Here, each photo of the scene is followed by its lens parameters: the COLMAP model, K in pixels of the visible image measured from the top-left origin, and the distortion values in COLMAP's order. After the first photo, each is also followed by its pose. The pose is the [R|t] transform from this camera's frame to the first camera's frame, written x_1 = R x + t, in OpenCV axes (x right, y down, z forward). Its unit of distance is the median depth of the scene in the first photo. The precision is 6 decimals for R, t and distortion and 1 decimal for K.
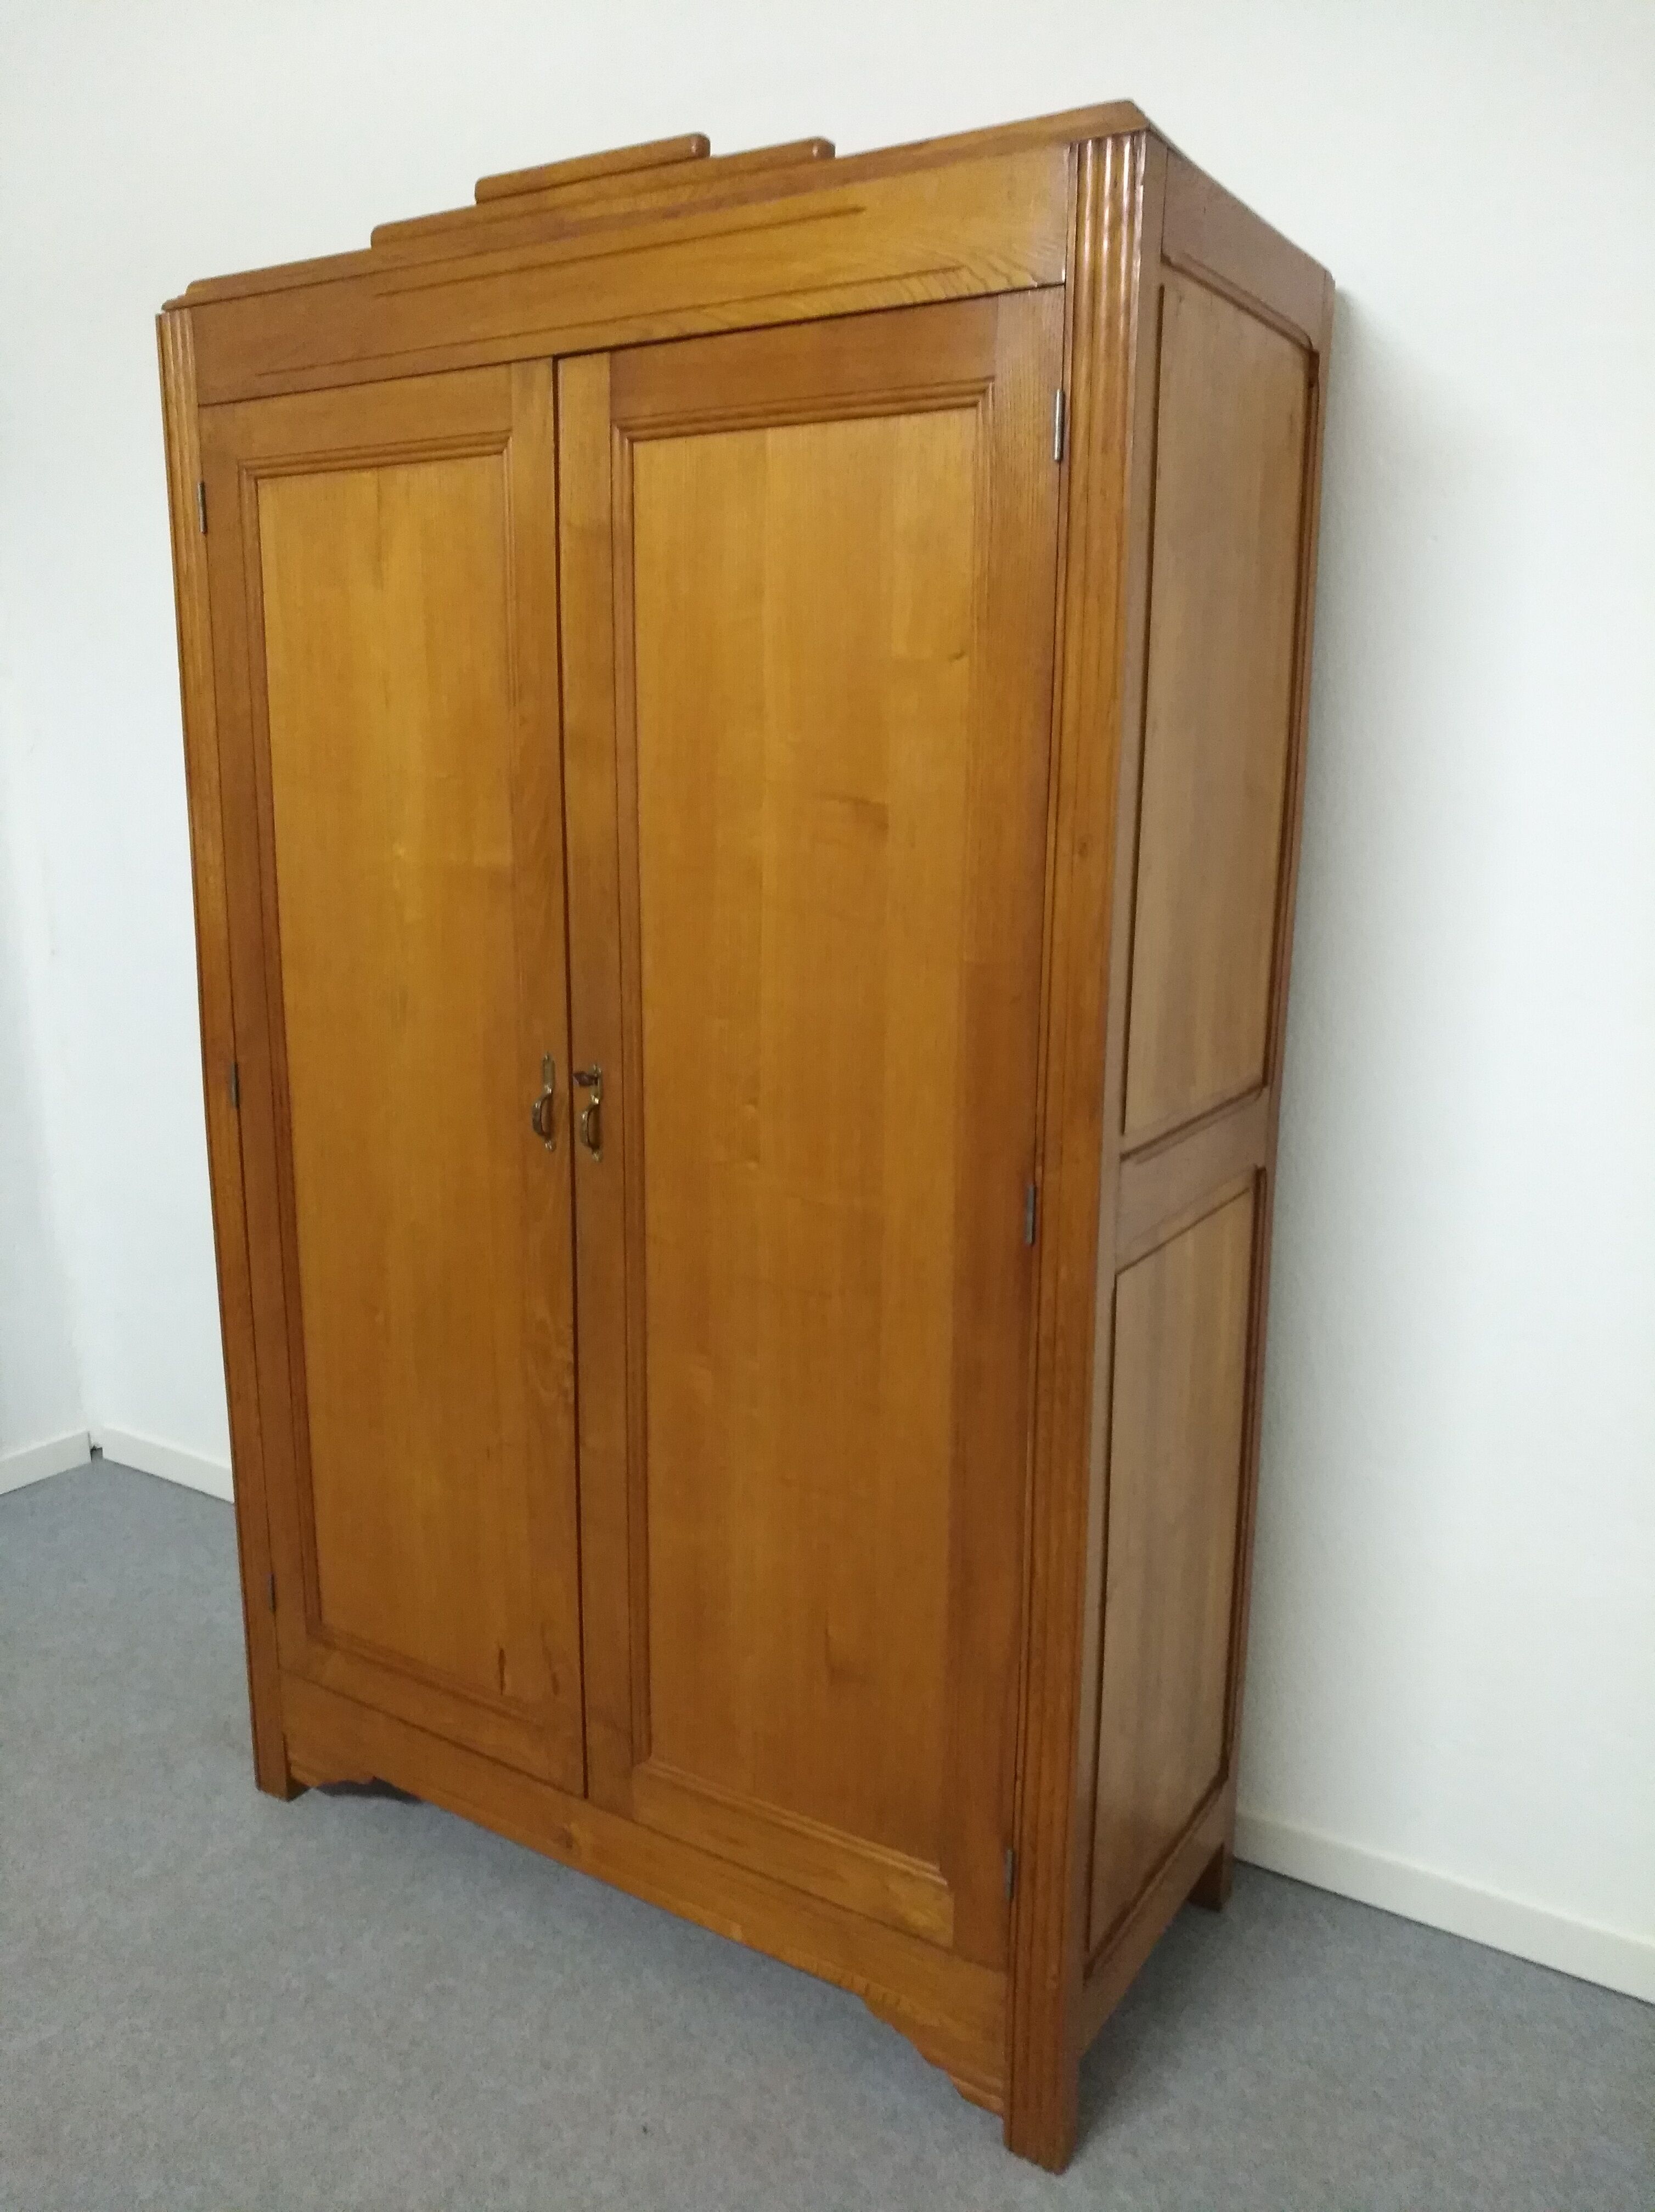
lens RADIAL K [[1683.9, 0, 896.3], [0, 1683.9, 1117.1], [0, 0, 1]] dist [-0.010506, 0.012326]
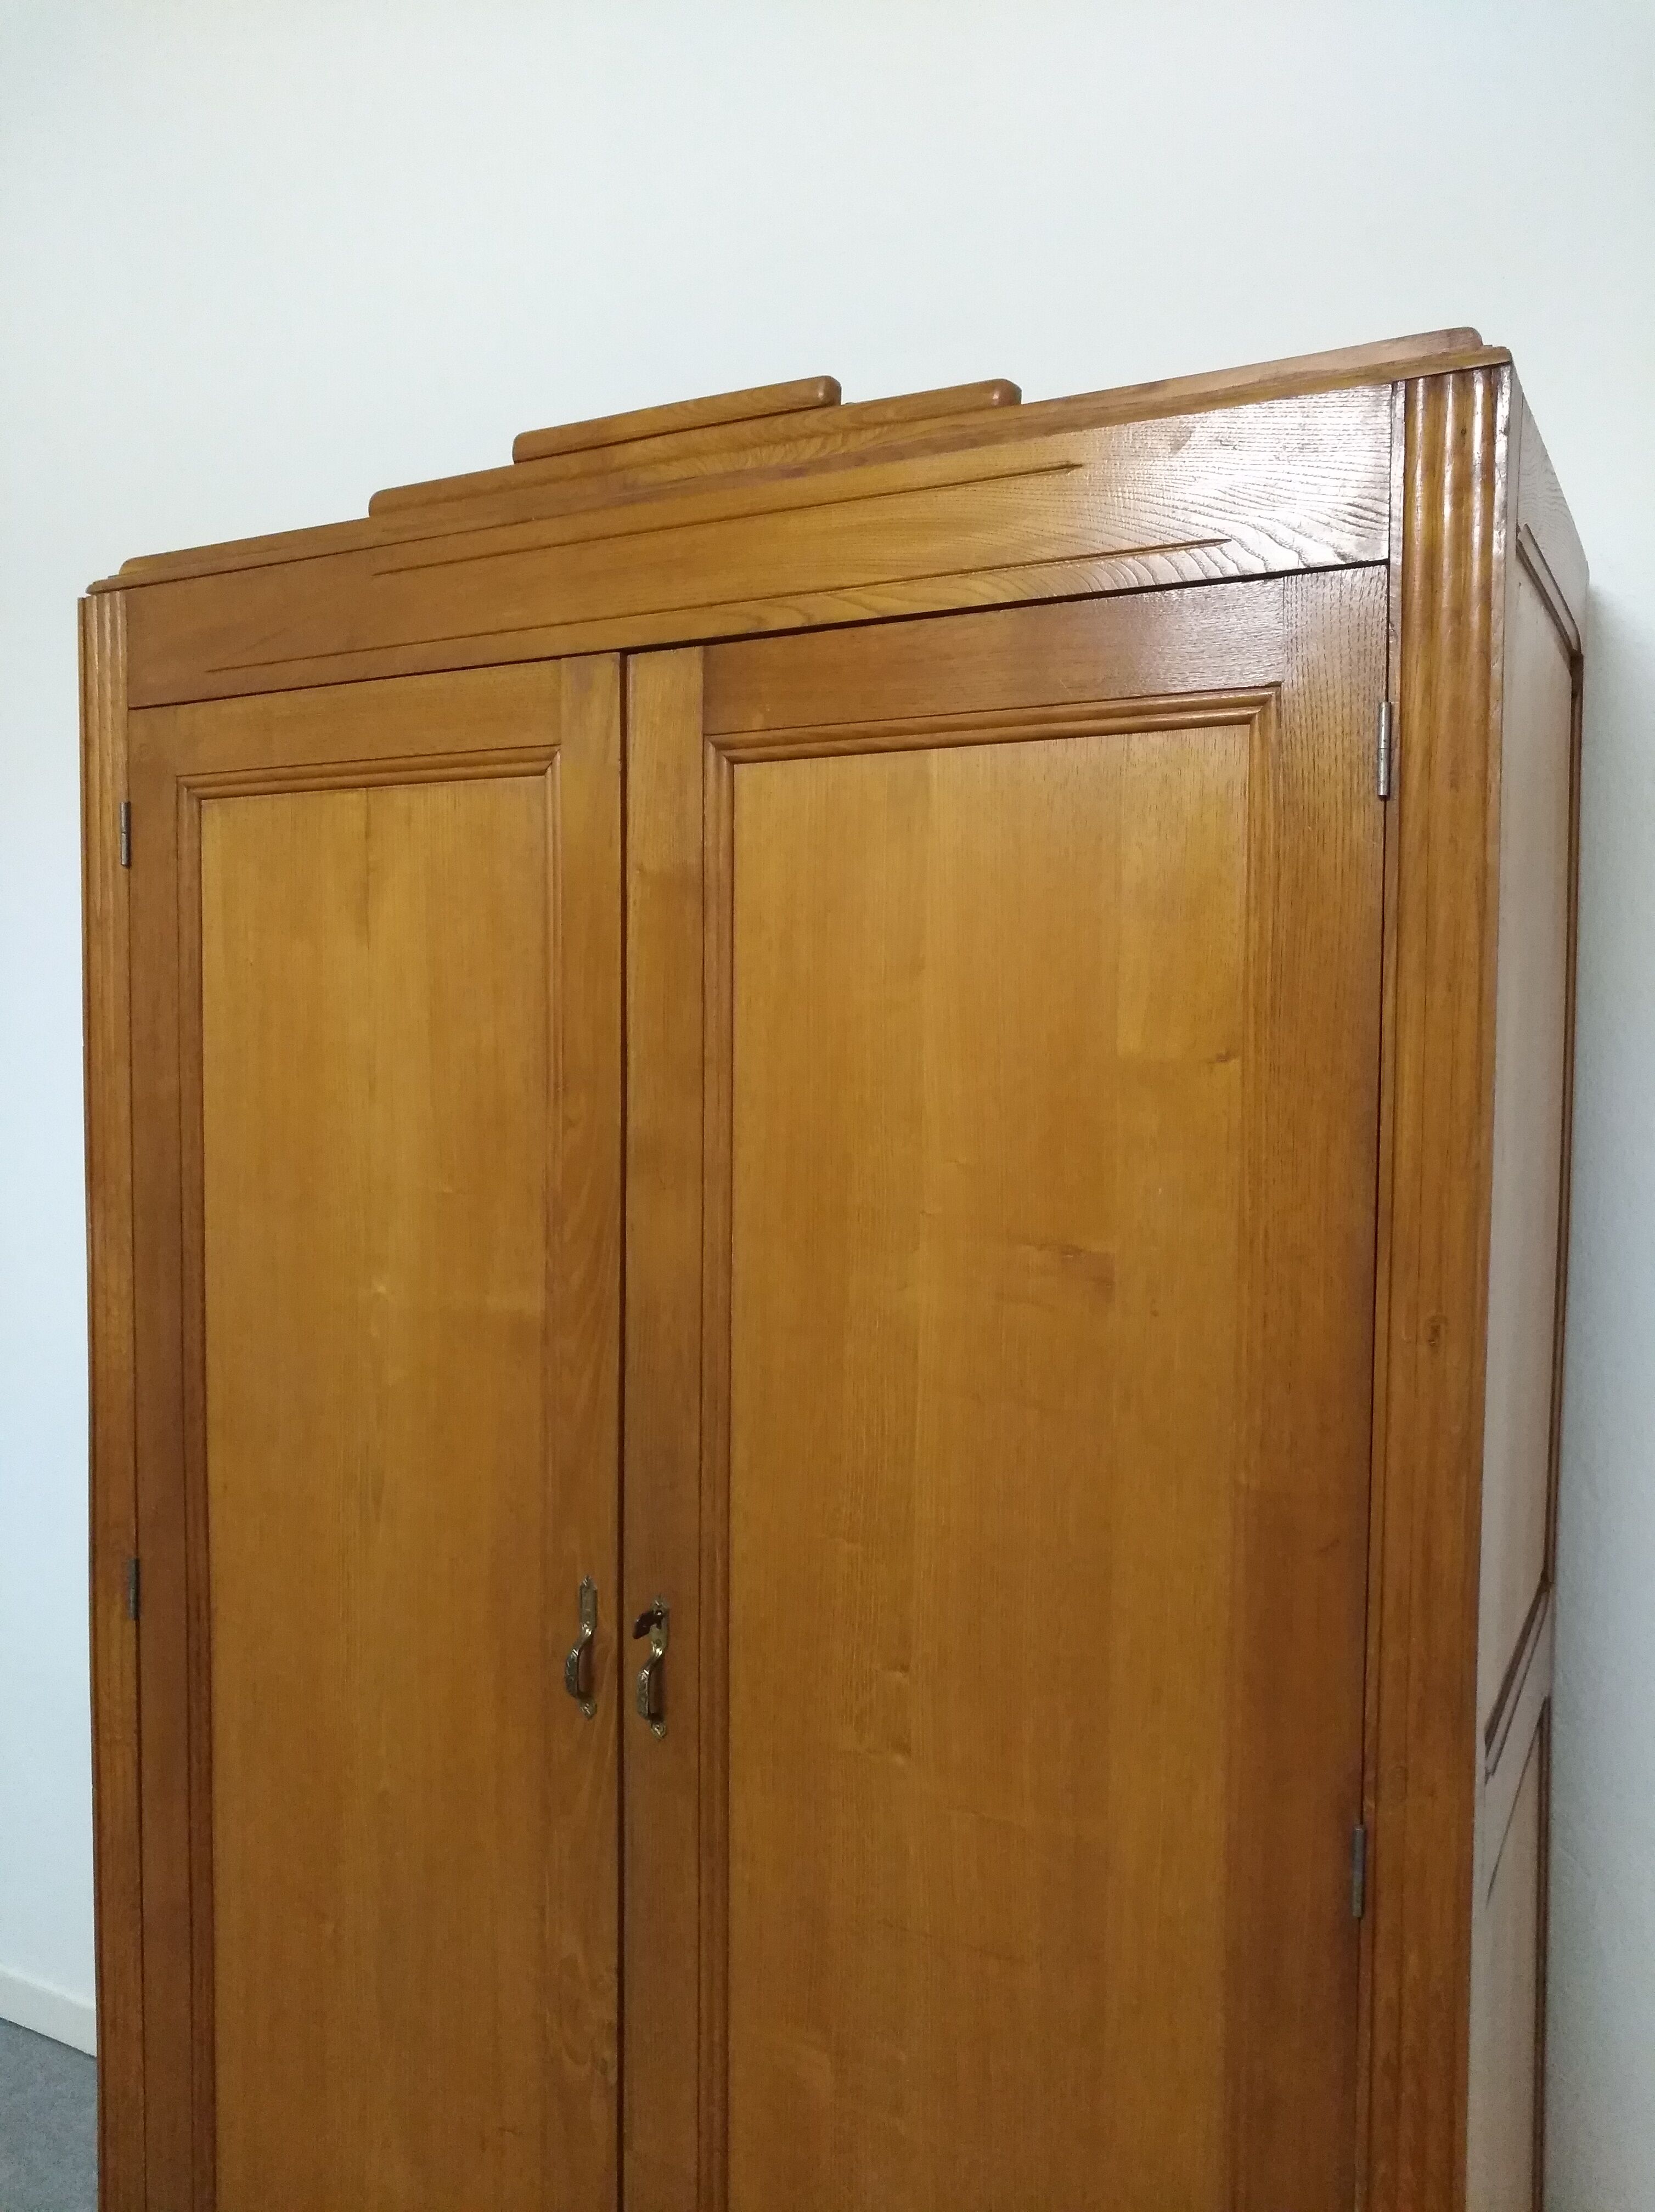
lens RADIAL K [[1683.9, 0, 896.3], [0, 1683.9, 1117.1], [0, 0, 1]] dist [-0.010506, 0.012326]
pose [[0.998140, -0.010788, 0.059999, -0.125723], [0.019833, 0.988141, -0.152261, -0.127381], [-0.057645, 0.153168, 0.986517, 0.277220]]
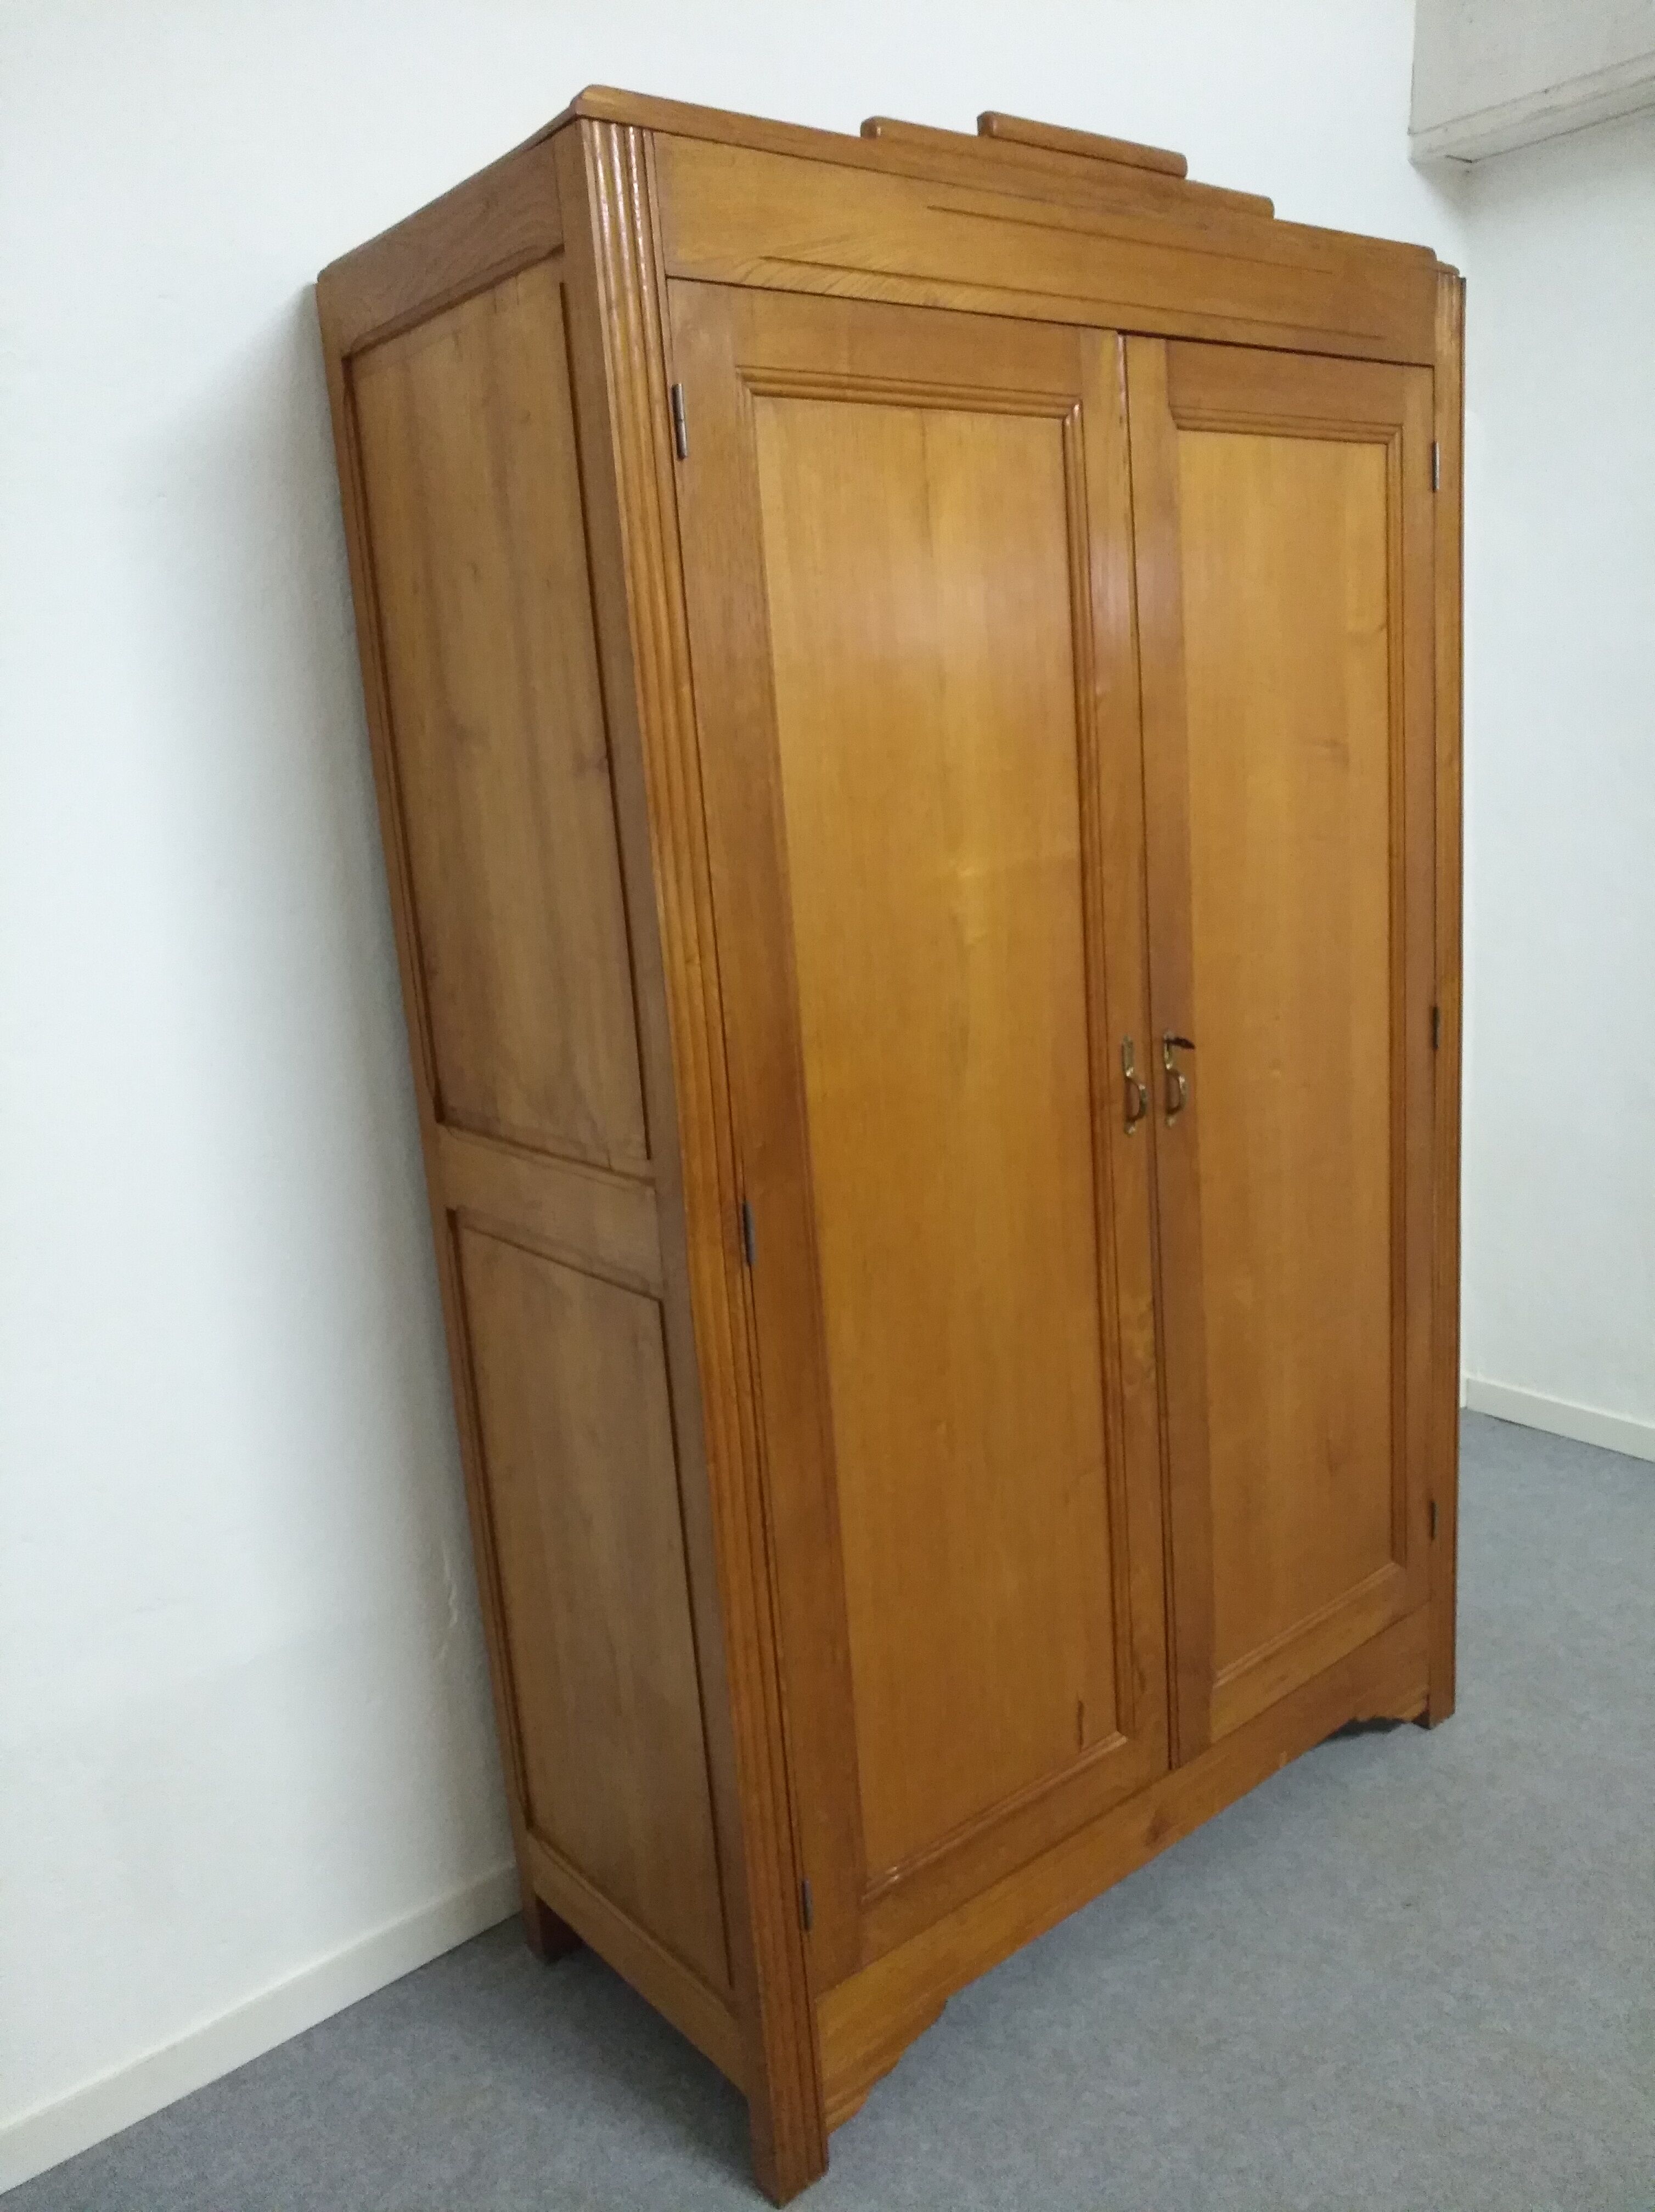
lens RADIAL K [[1728.4, 0, 825.6], [0, 1728.4, 1105.0], [0, 0, 1]] dist [-0.006924, 0.000938]
pose [[0.341342, -0.242808, 0.908036, -1.266811], [0.267044, 0.951301, 0.153991, -0.214248], [-0.901206, 0.189922, 0.389559, 0.823081]]
